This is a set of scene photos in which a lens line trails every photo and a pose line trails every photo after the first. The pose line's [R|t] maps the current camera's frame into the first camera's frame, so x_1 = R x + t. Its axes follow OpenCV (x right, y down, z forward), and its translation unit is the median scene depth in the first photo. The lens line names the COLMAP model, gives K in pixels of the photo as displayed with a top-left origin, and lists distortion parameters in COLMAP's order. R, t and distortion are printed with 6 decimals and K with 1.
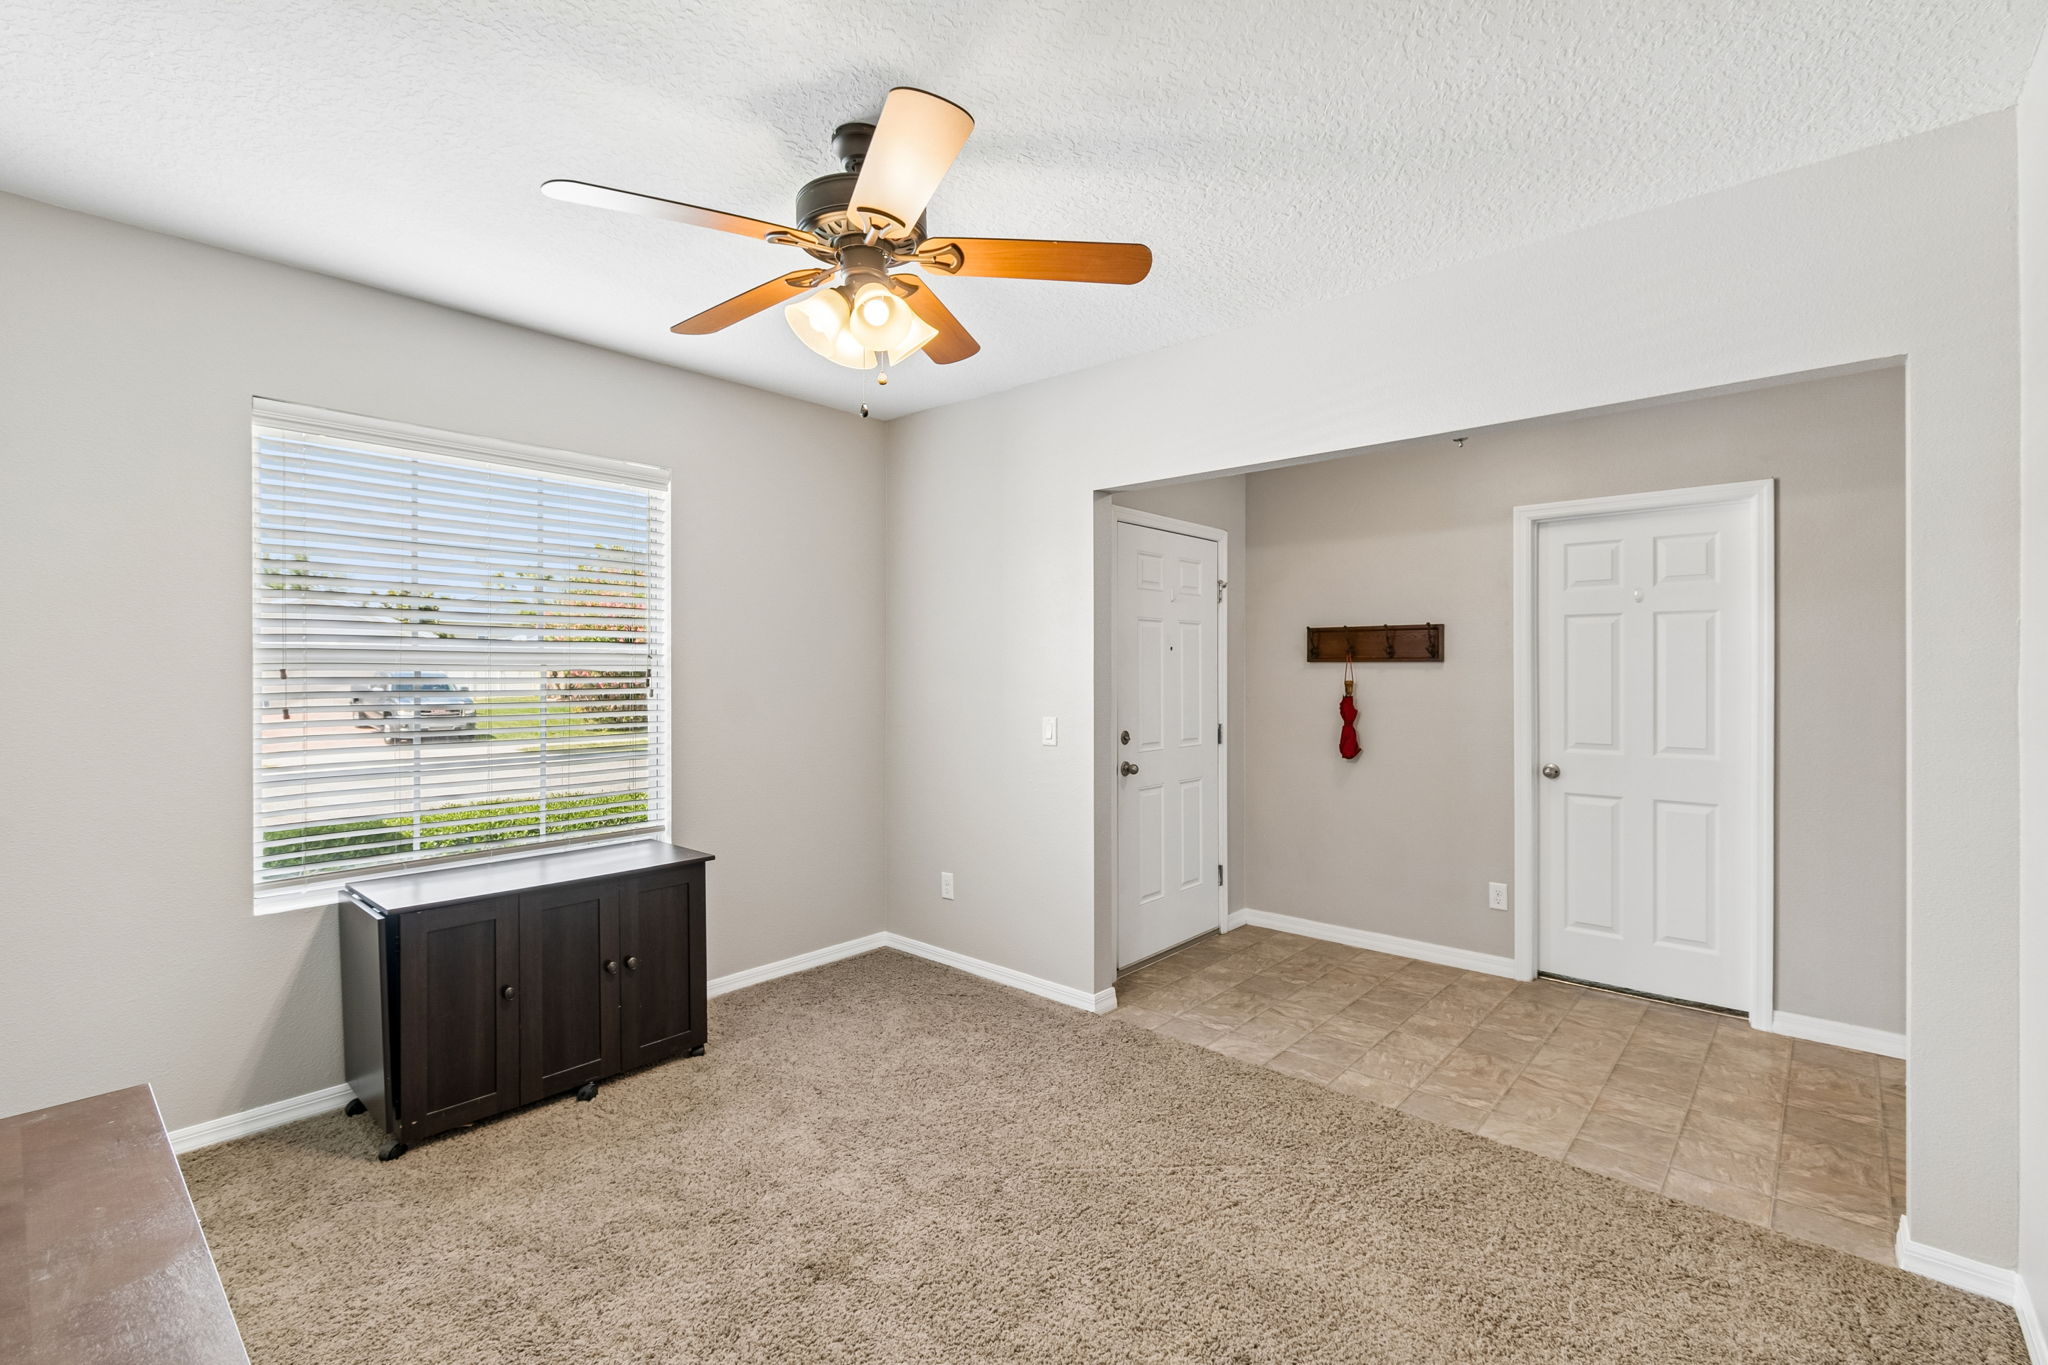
lens RADIAL K [[910.4, 0, 1015.1], [0, 910.4, 670.5], [0, 0, 1]] dist [0.004359, 0.000082]
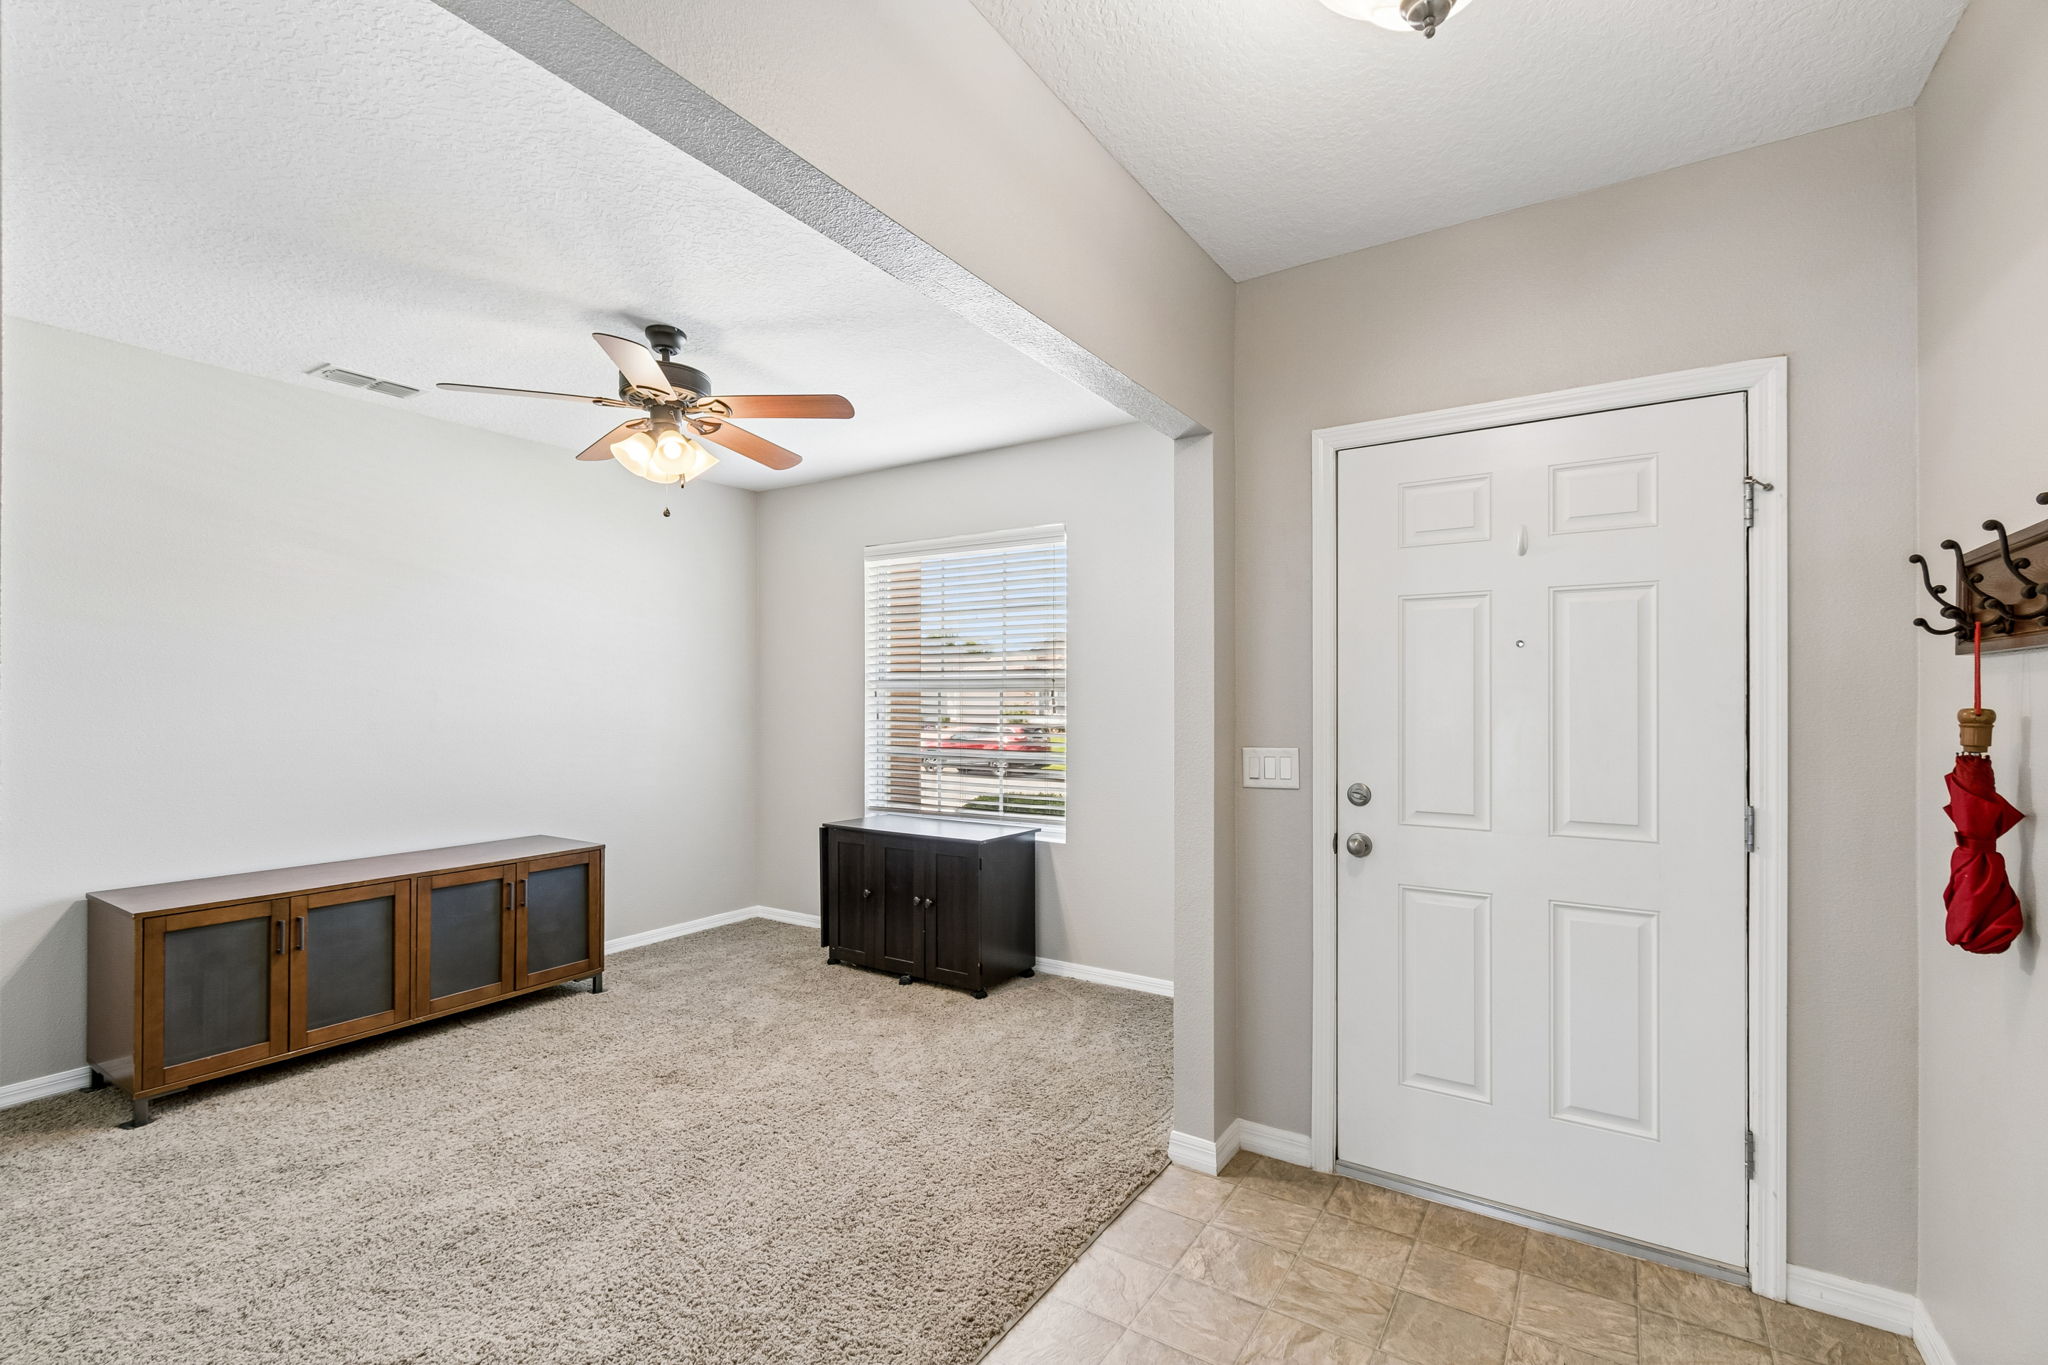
lens RADIAL K [[910.4, 0, 1013.4], [0, 910.4, 696.2], [0, 0, 1]] dist [0.004359, 0.000082]
pose [[0.140089, -0.003347, -0.990133, 0.788948], [-0.003358, 0.999987, -0.003855, 0.011206], [0.990133, 0.003865, 0.140076, 0.765807]]
